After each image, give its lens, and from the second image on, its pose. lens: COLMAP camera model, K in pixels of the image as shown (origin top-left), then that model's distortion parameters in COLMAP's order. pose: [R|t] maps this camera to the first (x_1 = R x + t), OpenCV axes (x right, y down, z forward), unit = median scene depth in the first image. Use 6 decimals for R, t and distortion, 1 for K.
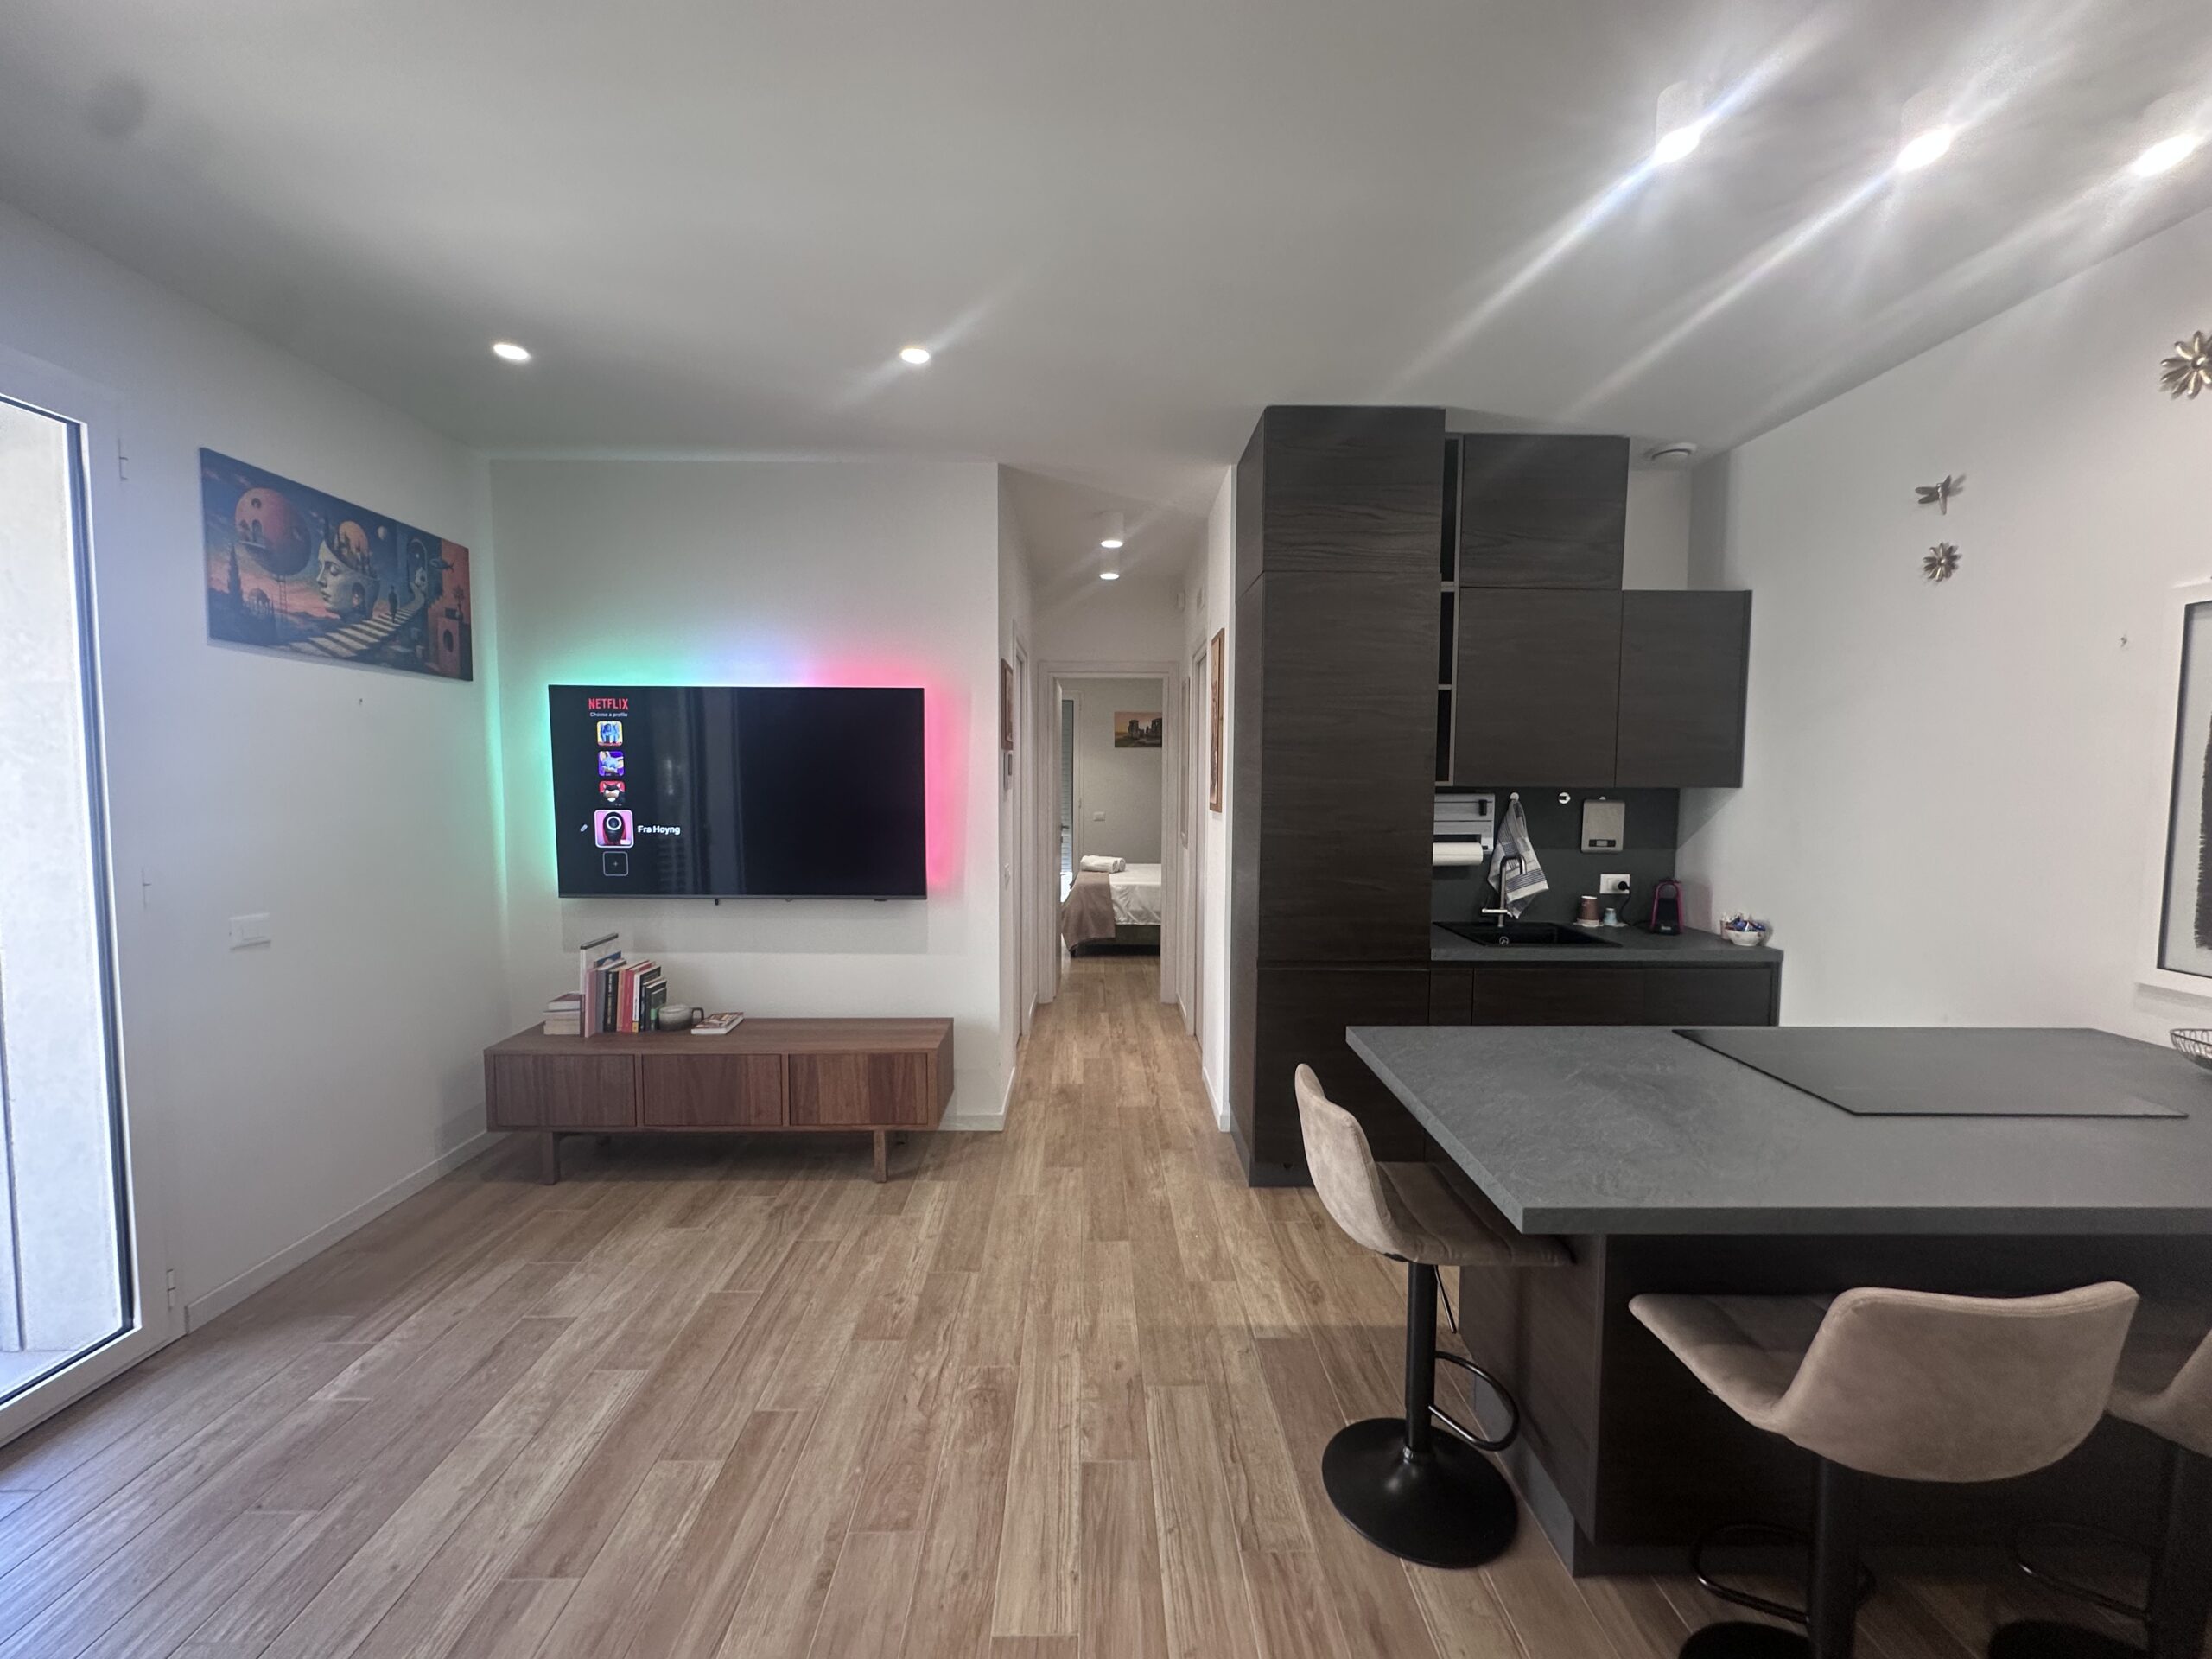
lens RADIAL K [[885.3, 0, 1106.0], [0, 885.3, 829.5], [0, 0, 1]] dist [-0.003474, 0.000740]
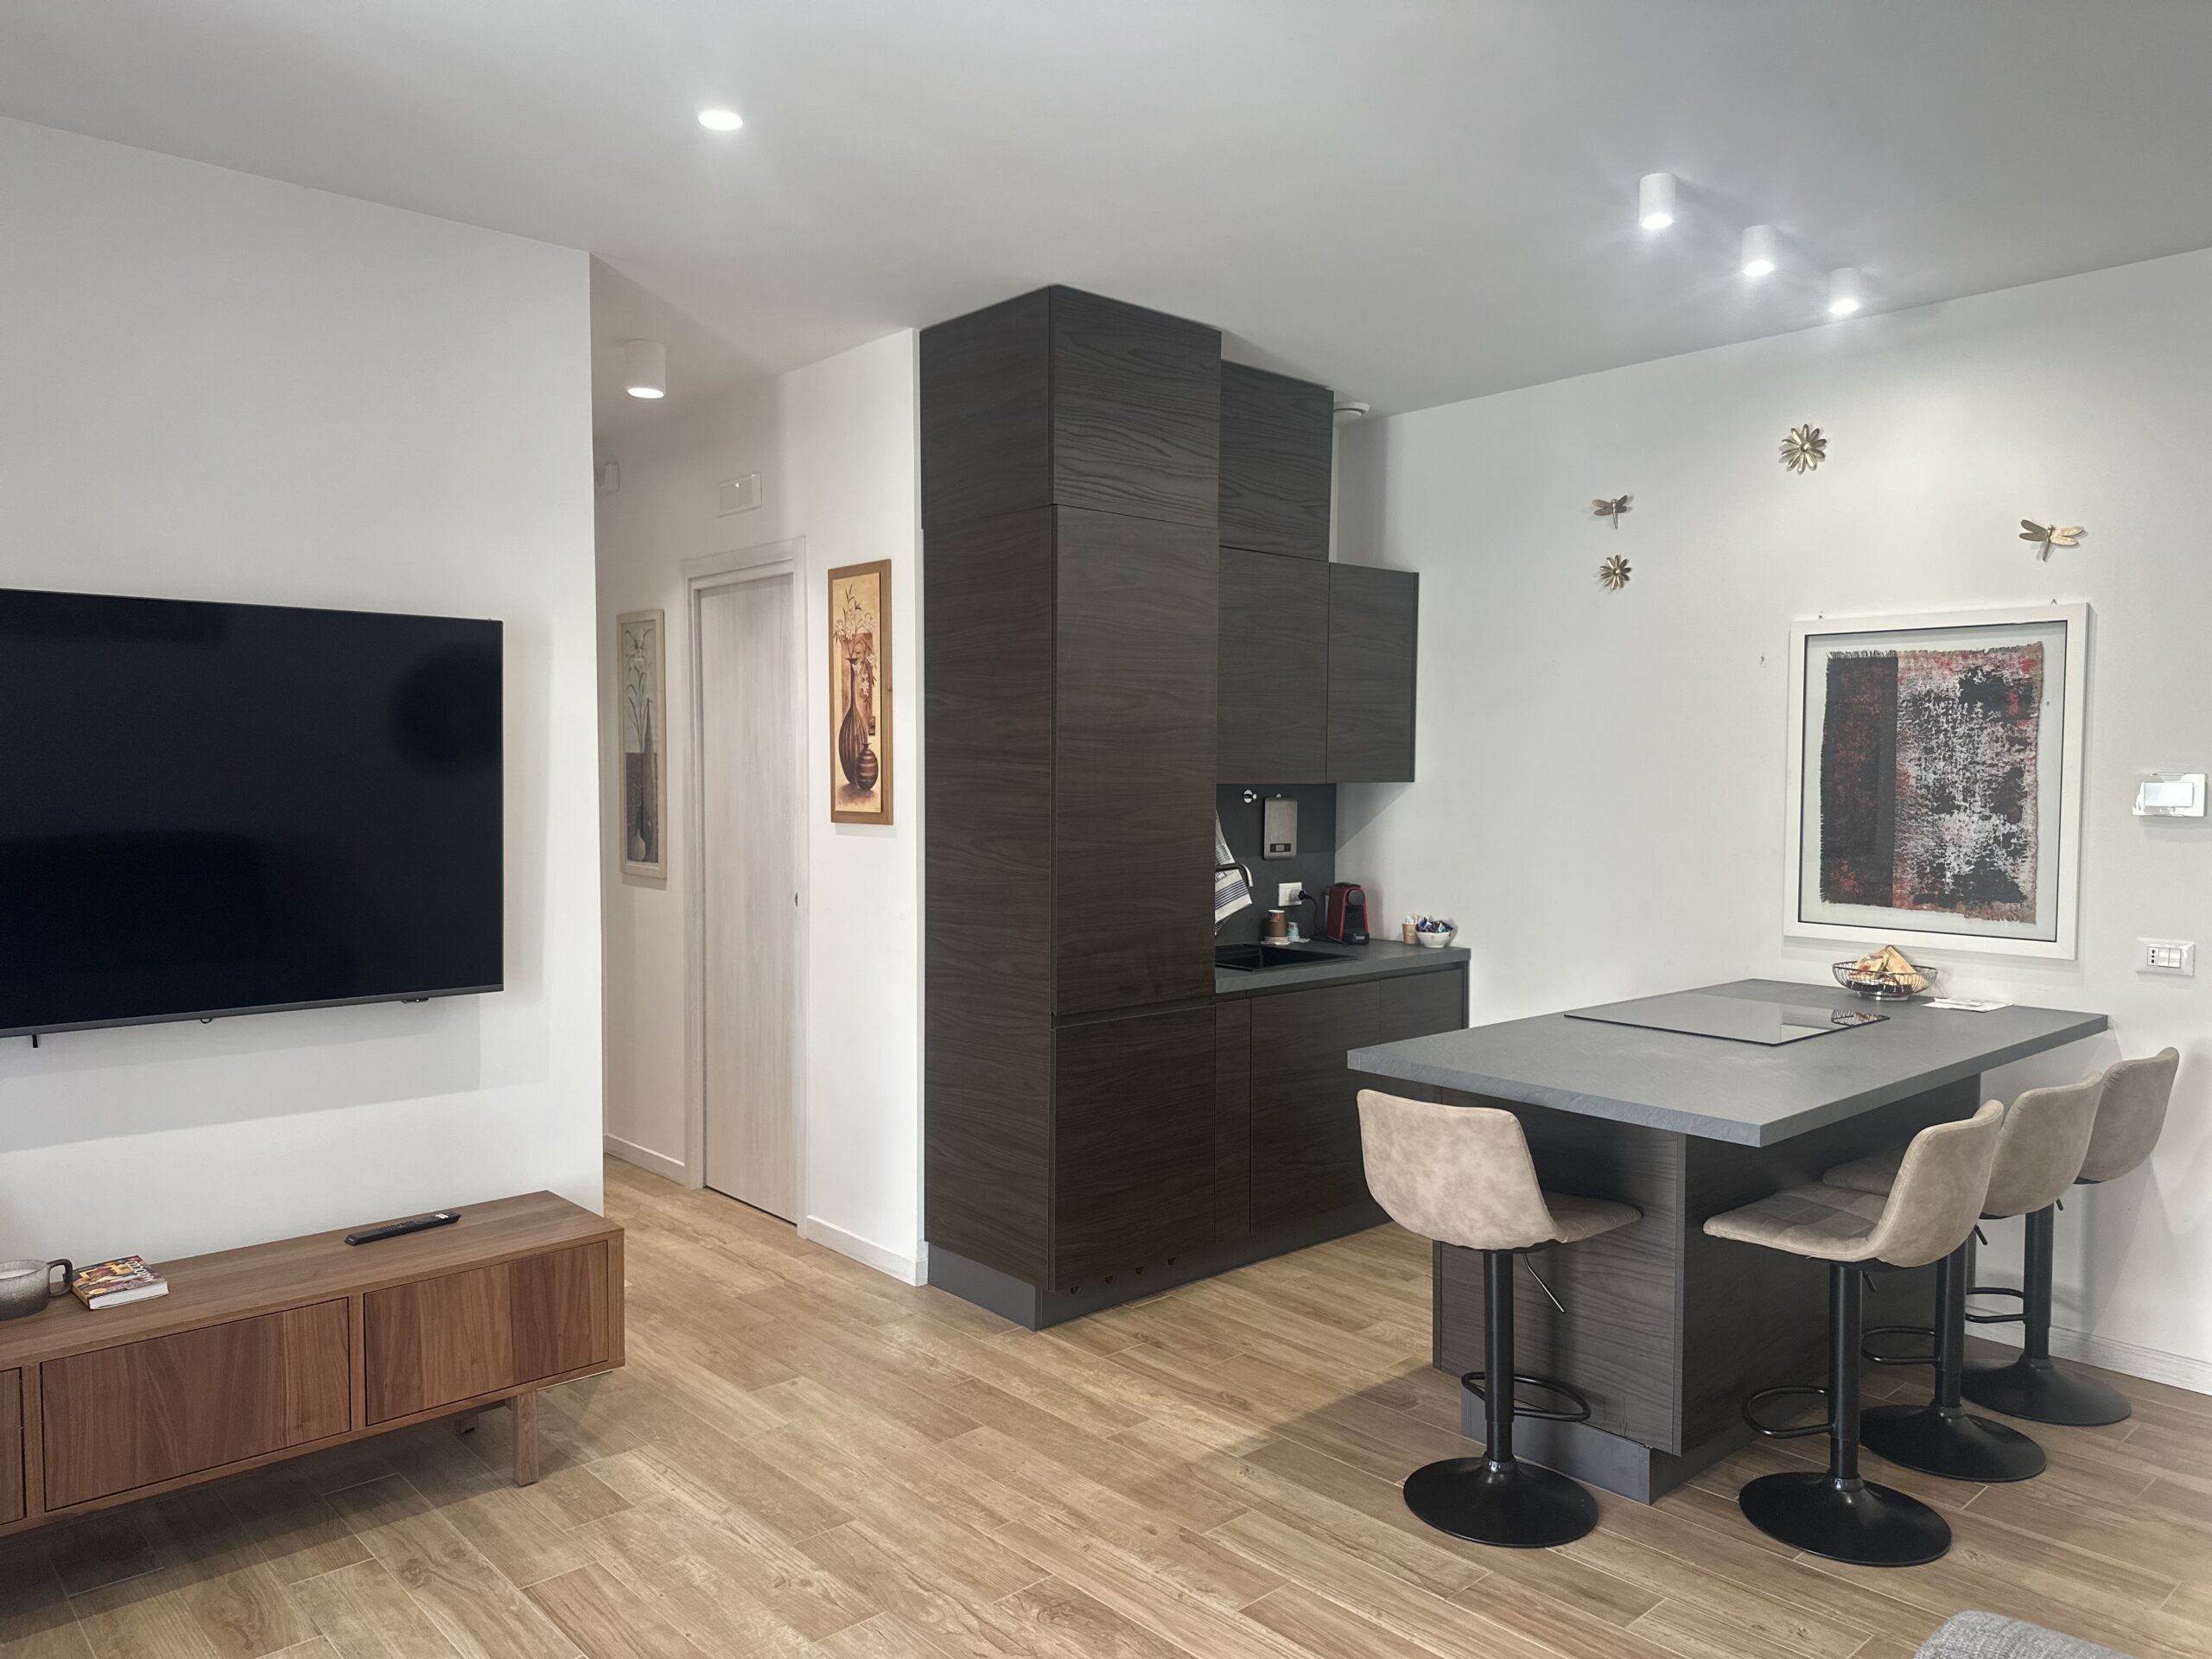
lens RADIAL K [[1550.4, 0, 1098.3], [0, 1550.4, 835.9], [0, 0, 1]] dist [0.066476, -0.104842]
pose [[0.753111, -0.033175, 0.657057, -0.715517], [0.042319, 0.999102, 0.001941, -0.007934], [-0.656531, 0.026344, 0.753838, -0.020777]]
